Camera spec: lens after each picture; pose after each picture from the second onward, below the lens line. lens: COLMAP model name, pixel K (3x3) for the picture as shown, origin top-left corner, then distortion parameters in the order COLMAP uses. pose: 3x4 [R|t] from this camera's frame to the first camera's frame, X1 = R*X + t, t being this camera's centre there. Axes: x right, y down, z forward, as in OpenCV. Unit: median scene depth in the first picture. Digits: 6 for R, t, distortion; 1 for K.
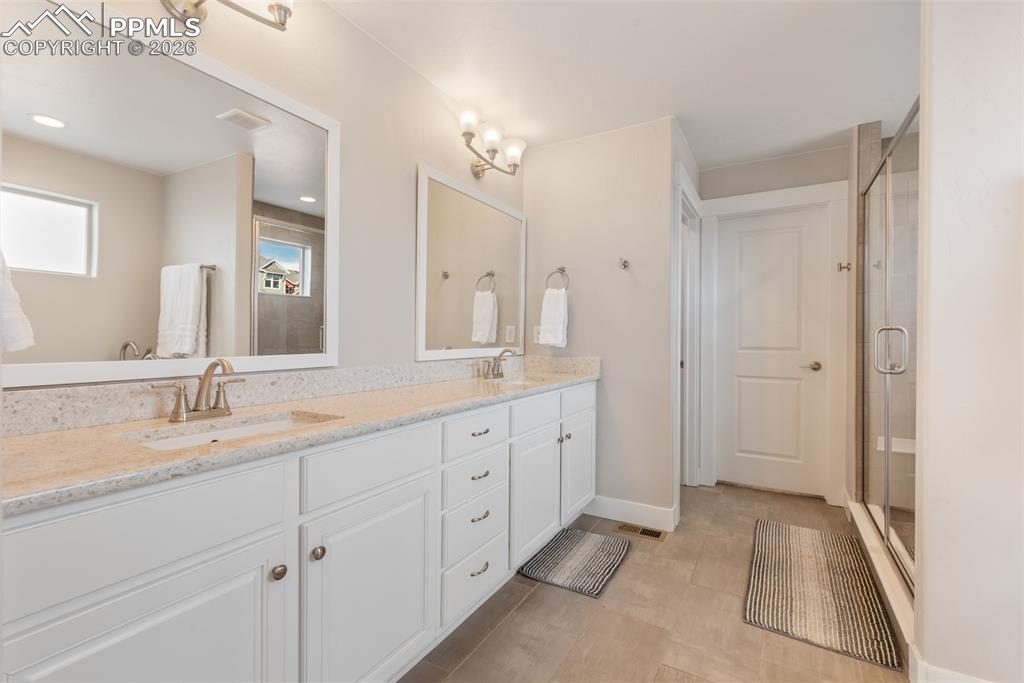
lens RADIAL K [[449.3, 0, 513.3], [0, 449.3, 339.9], [0, 0, 1]] dist [0.002249, -0.000054]
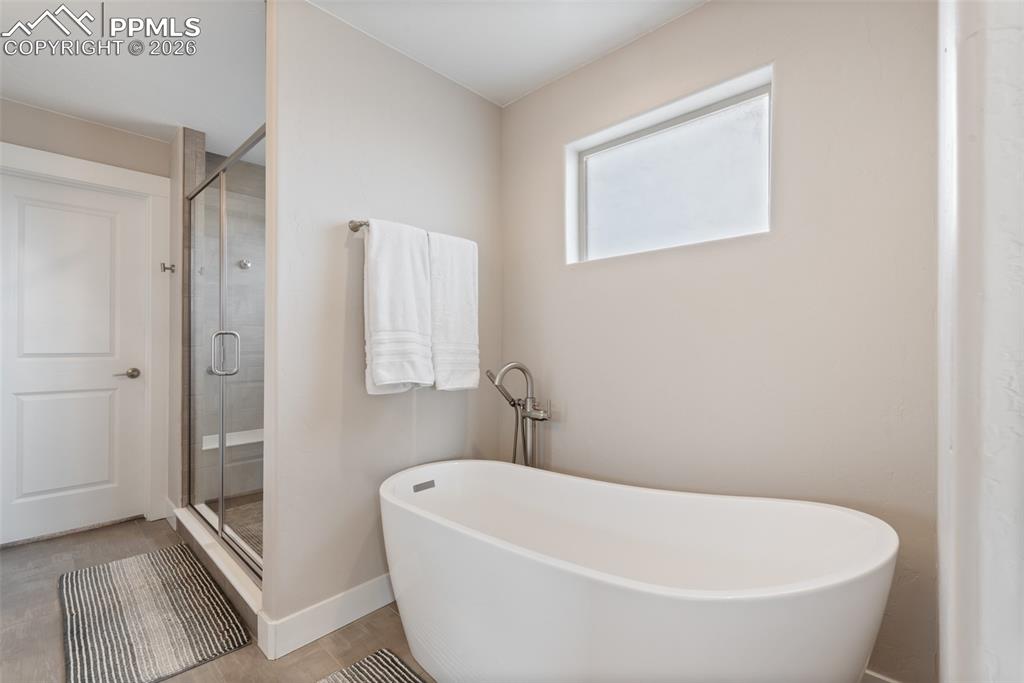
lens RADIAL K [[449.3, 0, 513.1], [0, 449.3, 342.6], [0, 0, 1]] dist [0.002249, -0.000054]
pose [[0.221433, 0.000268, 0.975176, -0.041958], [0.002992, 0.999995, -0.000954, 0.001112], [-0.975171, 0.003129, 0.221431, 0.072632]]
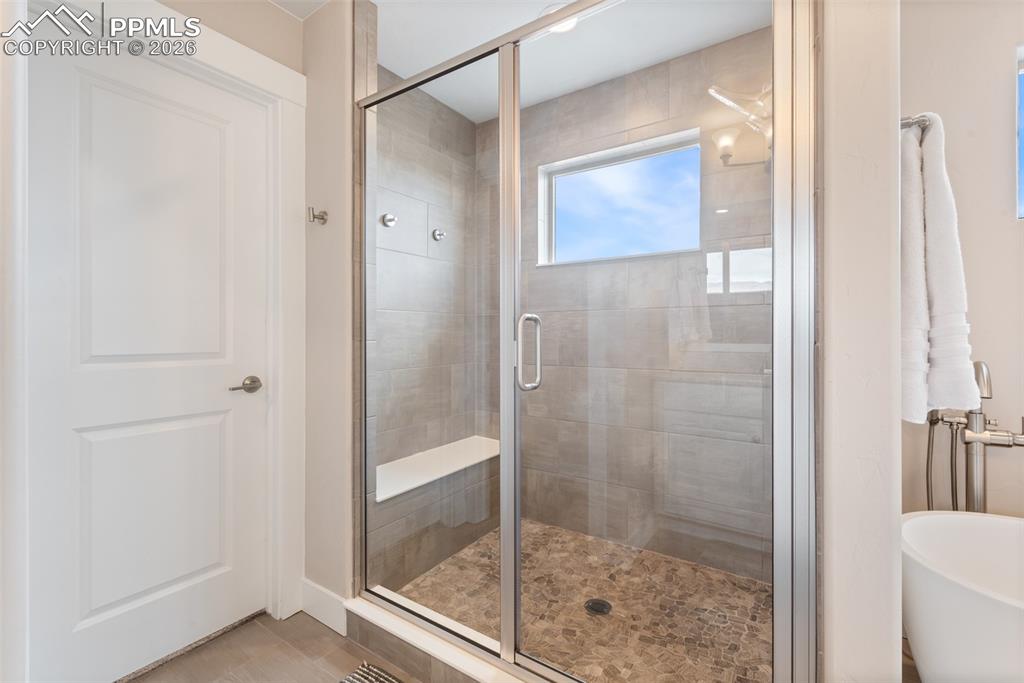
lens RADIAL K [[449.3, 0, 508.4], [0, 449.3, 334.6], [0, 0, 1]] dist [0.002249, -0.000054]
pose [[0.067741, -0.004364, 0.997693, 0.162177], [0.008821, 0.999954, 0.003775, -0.002692], [-0.997664, 0.008544, 0.067776, 0.758626]]
